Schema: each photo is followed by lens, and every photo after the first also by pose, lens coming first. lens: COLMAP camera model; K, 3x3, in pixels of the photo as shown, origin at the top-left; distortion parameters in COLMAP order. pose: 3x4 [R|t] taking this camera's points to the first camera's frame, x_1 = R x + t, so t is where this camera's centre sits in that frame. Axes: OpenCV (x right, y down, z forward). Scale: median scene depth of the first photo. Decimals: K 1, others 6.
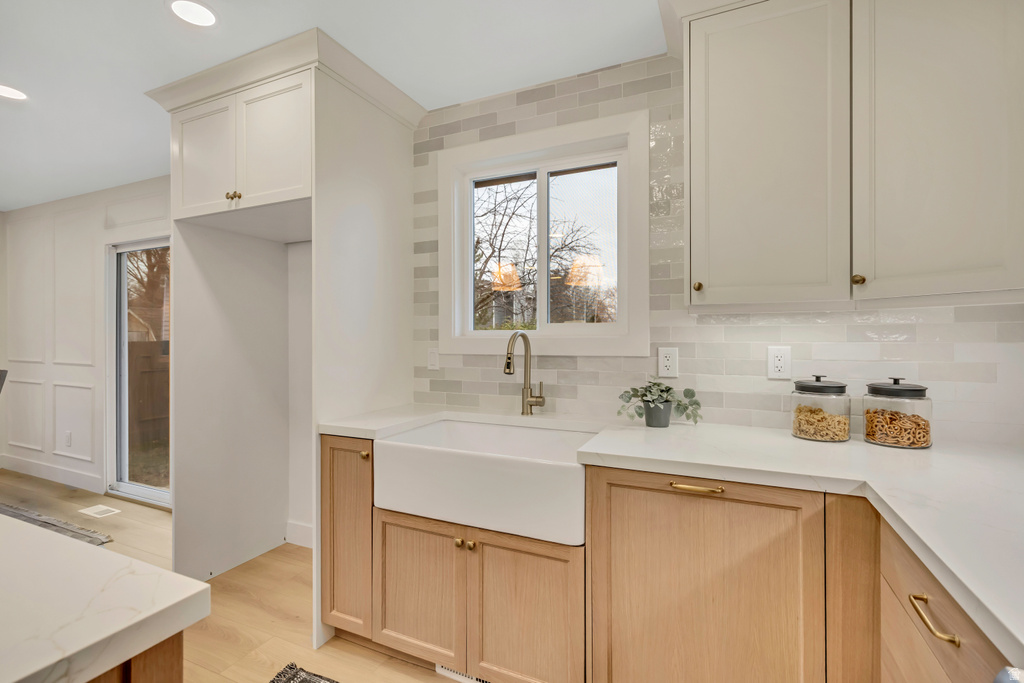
lens RADIAL K [[465.7, 0, 509.9], [0, 465.7, 339.5], [0, 0, 1]] dist [0.004841, -0.000207]
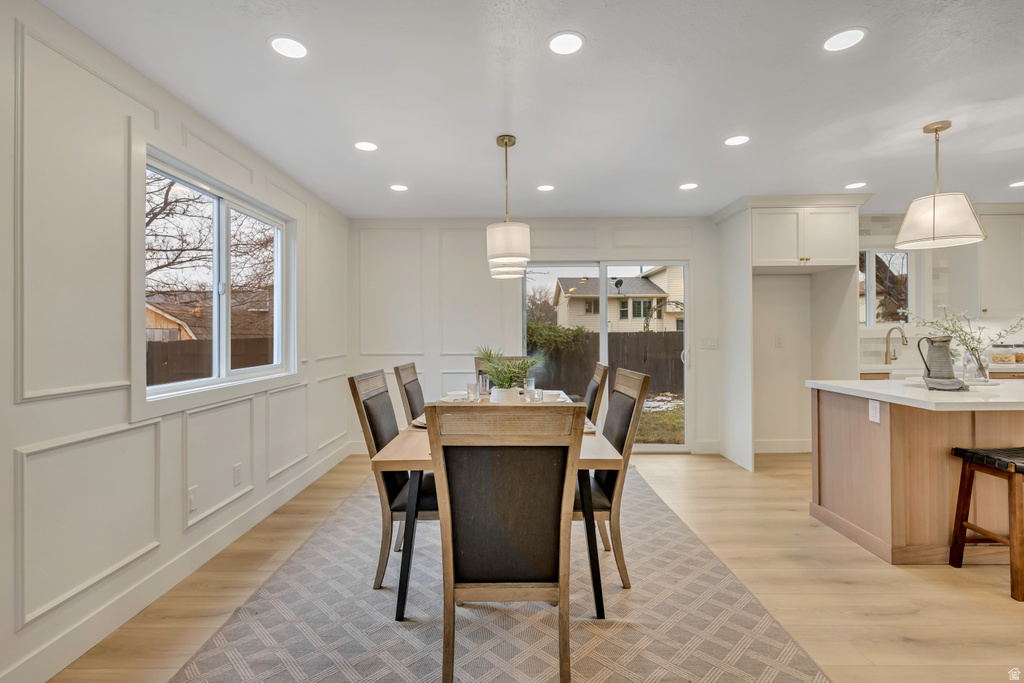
lens RADIAL K [[465.7, 0, 512.4], [0, 465.7, 332.2], [0, 0, 1]] dist [0.004841, -0.000207]
pose [[0.912811, -0.007429, 0.408315, -3.198798], [0.010318, 0.999935, -0.004873, 0.002507], [-0.408252, 0.008662, 0.912828, -0.387087]]
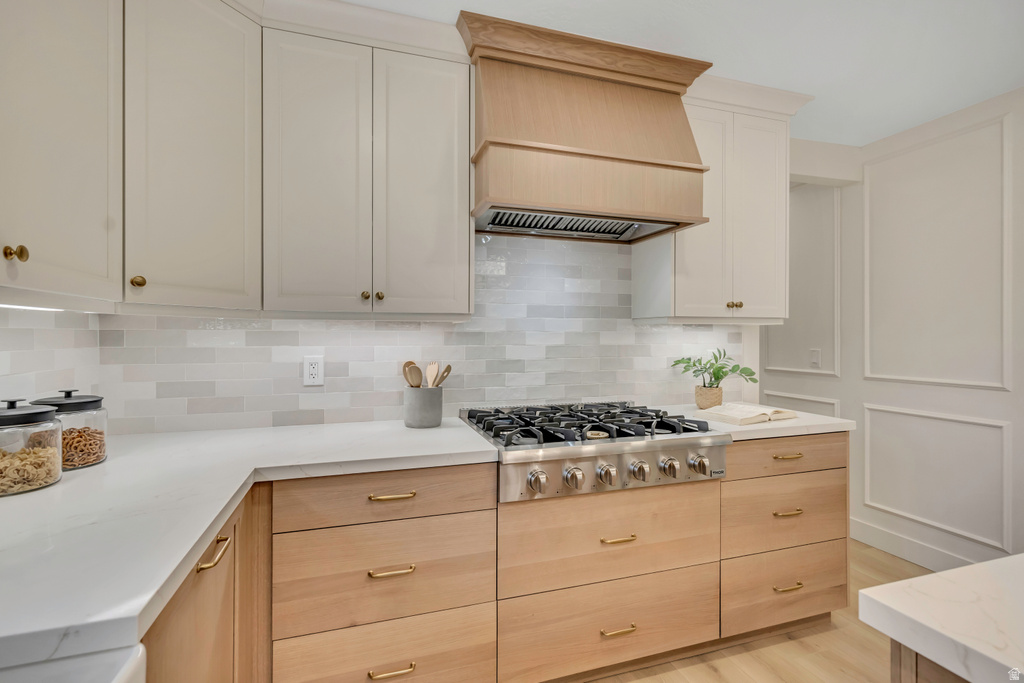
lens RADIAL K [[465.7, 0, 514.7], [0, 465.7, 336.3], [0, 0, 1]] dist [0.004841, -0.000207]
pose [[-0.674088, 0.003324, 0.738644, -0.307675], [0.003540, 0.999993, -0.001270, -0.010754], [-0.738643, 0.001758, -0.674095, 0.918805]]
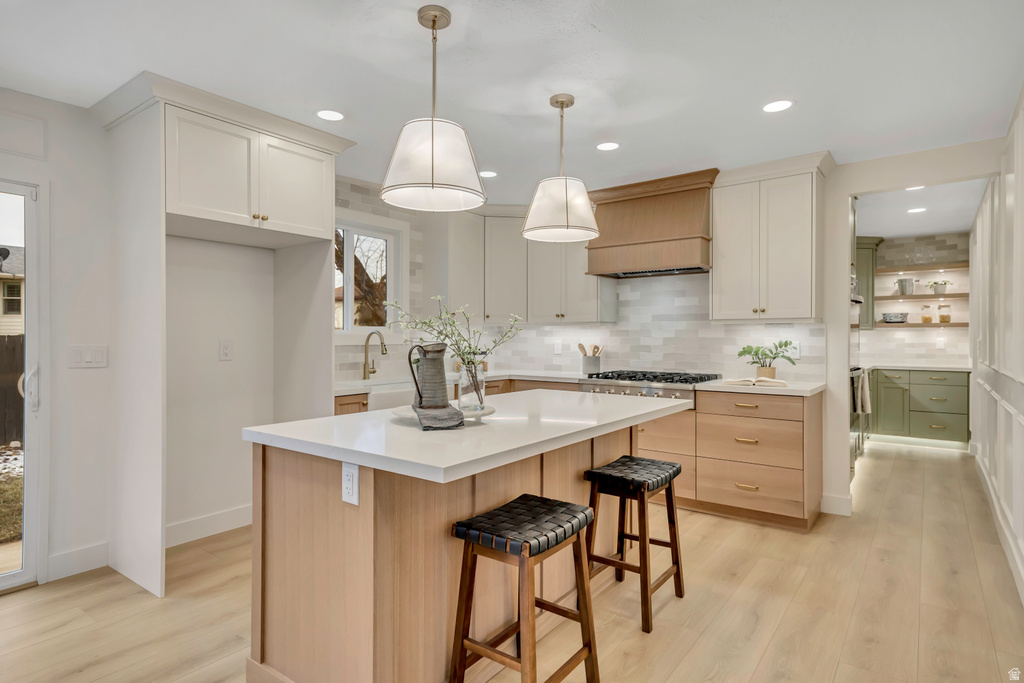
lens RADIAL K [[553.7, 0, 512.9], [0, 553.7, 333.4], [0, 0, 1]] dist [0.015664, 0.000557]
pose [[0.207568, 0.004922, 0.978208, -2.352777], [0.002725, 0.999981, -0.005609, 0.008283], [-0.978217, 0.003830, 0.207550, 0.064481]]
